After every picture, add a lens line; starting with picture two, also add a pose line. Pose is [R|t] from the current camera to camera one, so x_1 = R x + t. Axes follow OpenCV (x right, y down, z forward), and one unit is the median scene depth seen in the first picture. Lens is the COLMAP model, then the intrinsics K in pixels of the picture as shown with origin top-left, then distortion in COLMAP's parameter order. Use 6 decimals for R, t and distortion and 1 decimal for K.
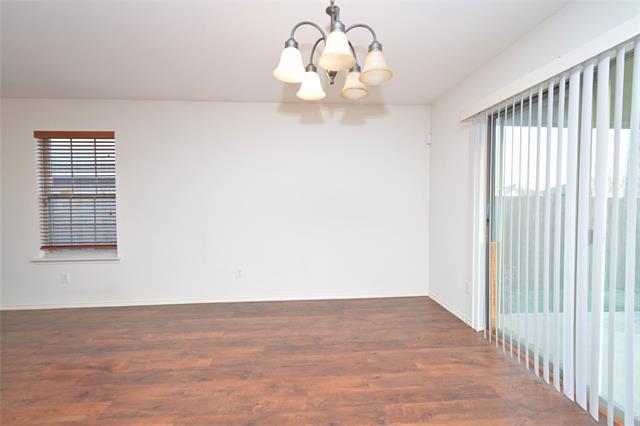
lens RADIAL K [[288.5, 0, 320.0], [0, 288.5, 213.0], [0, 0, 1]] dist [0.000490, -0.000214]
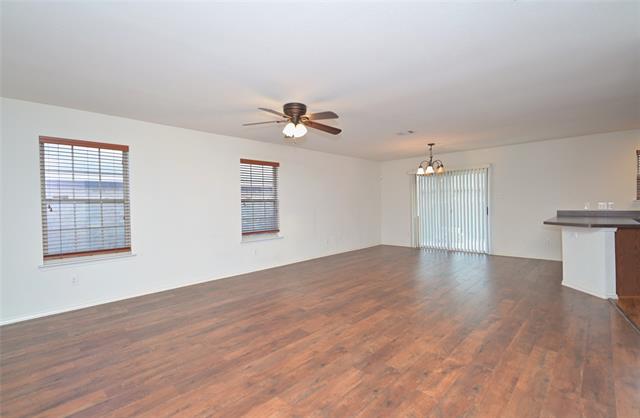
lens RADIAL K [[291.0, 0, 320.0], [0, 291.0, 209.0], [0, 0, 1]] dist [0.000511, 0.000294]
pose [[0.740103, -0.017617, 0.672262, -2.319832], [0.039877, 0.999047, -0.017720, 0.042237], [-0.671310, 0.039922, 0.740101, -0.584509]]
